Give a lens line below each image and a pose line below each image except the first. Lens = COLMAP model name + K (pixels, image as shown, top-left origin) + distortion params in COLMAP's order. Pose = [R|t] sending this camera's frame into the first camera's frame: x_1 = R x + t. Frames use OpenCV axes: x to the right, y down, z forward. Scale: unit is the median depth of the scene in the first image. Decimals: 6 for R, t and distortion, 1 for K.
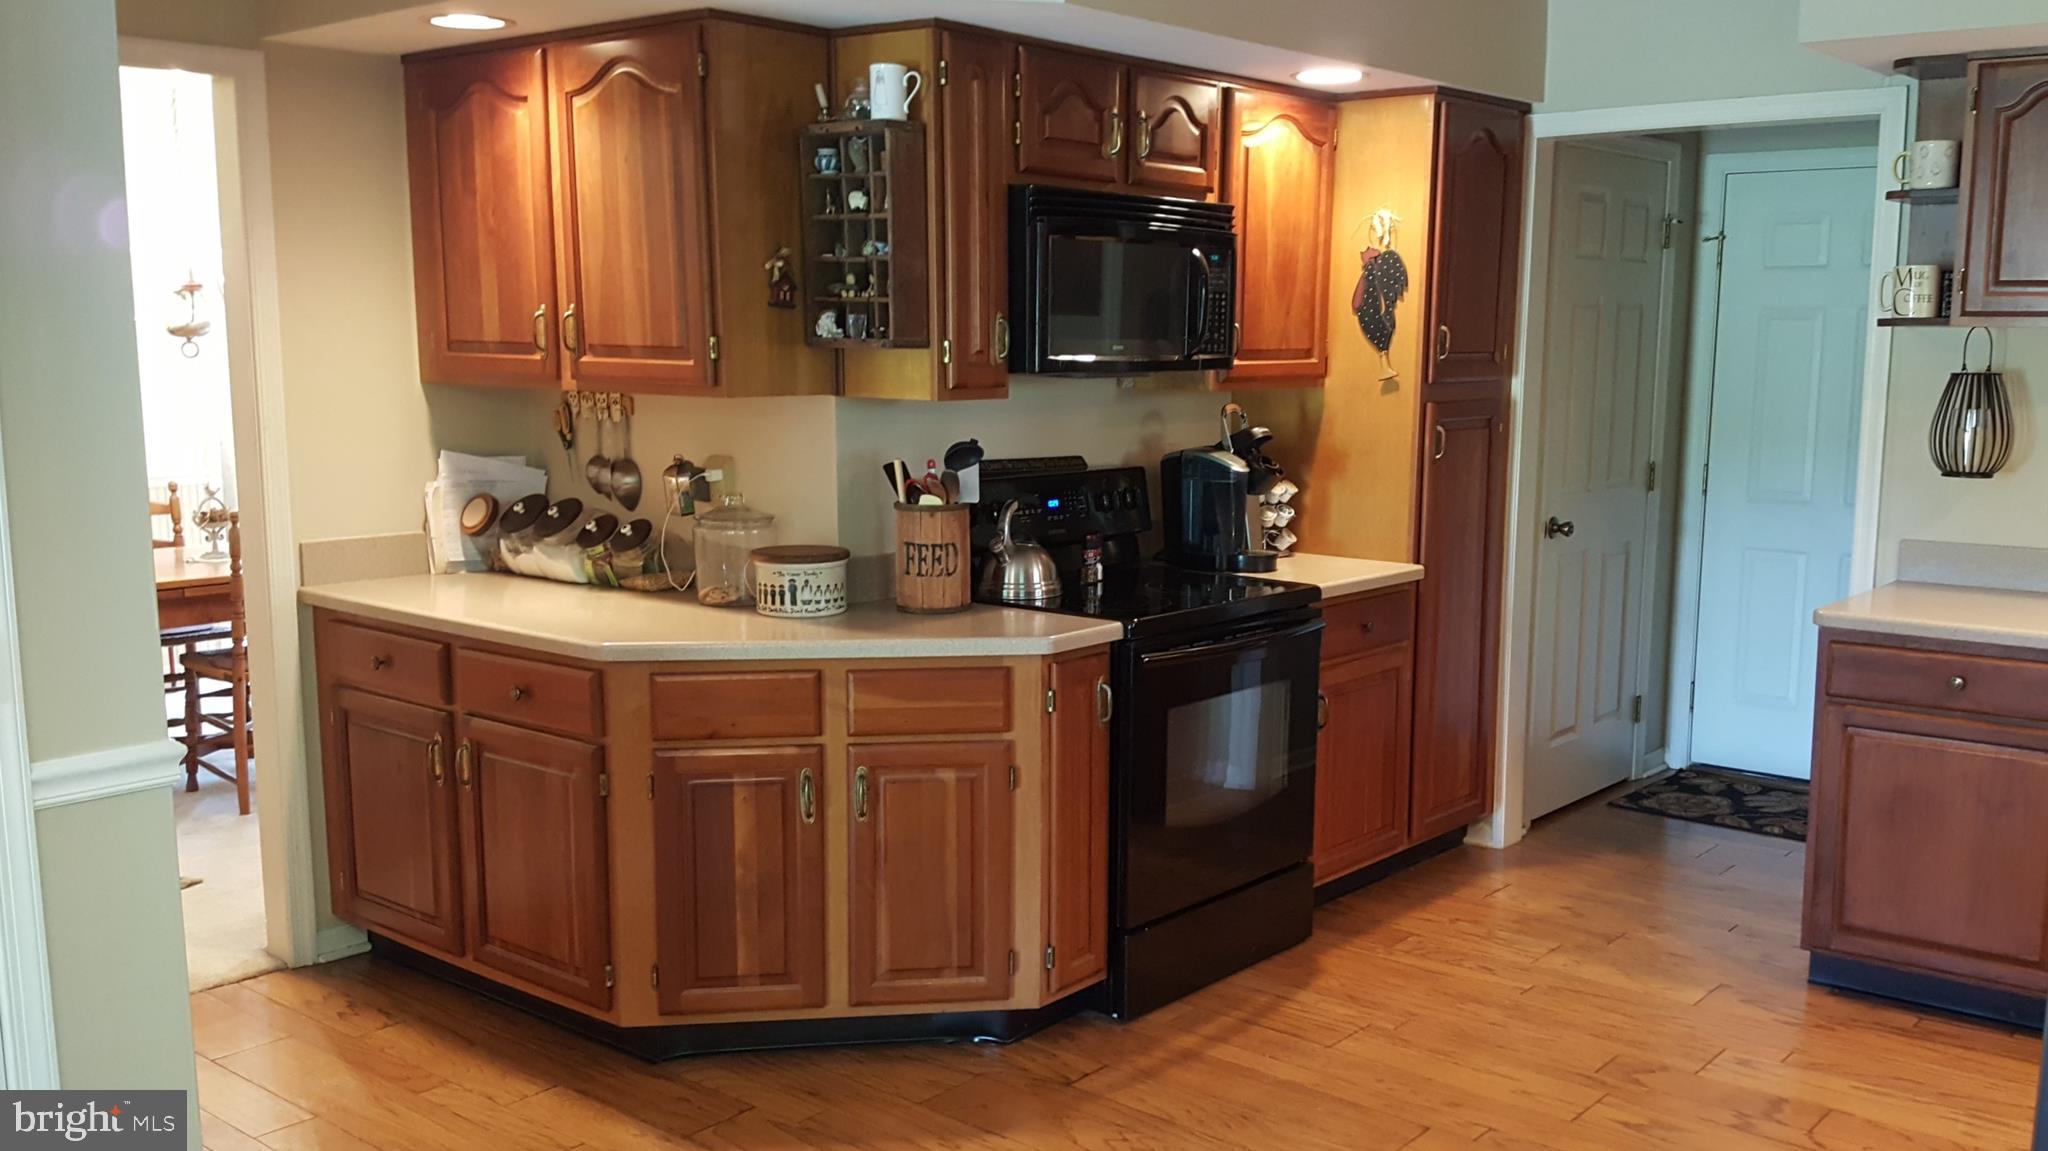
lens RADIAL K [[1769.8, 0, 1022.1], [0, 1769.8, 631.3], [0, 0, 1]] dist [0.228938, -0.370101]
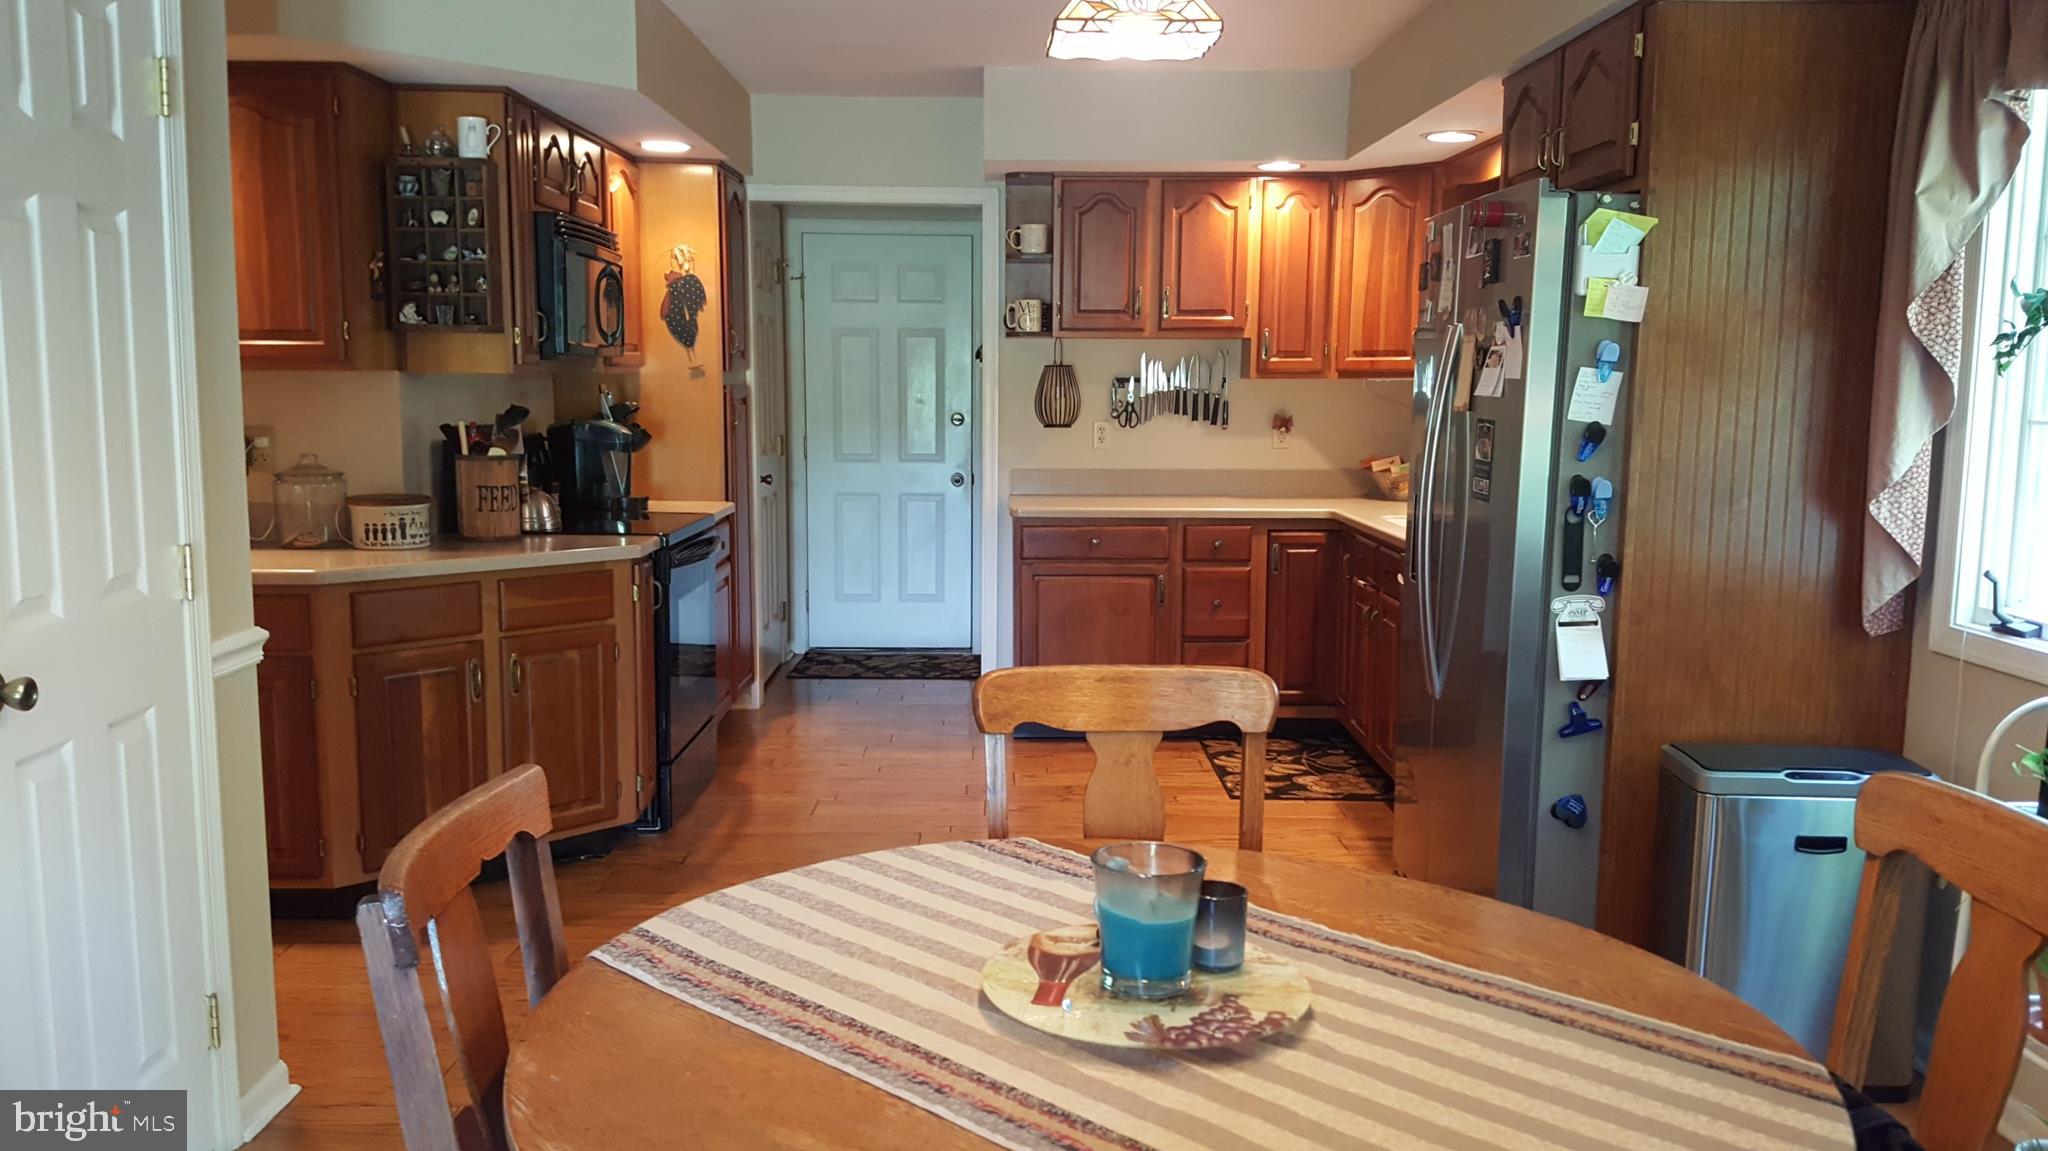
lens RADIAL K [[1528.4, 0, 994.6], [0, 1528.4, 580.9], [0, 0, 1]] dist [0.269741, -0.615727]
pose [[0.806235, -0.083710, 0.585644, -0.428883], [0.094291, 0.995466, 0.012481, 0.038404], [-0.584033, 0.045158, 0.810473, -0.119038]]
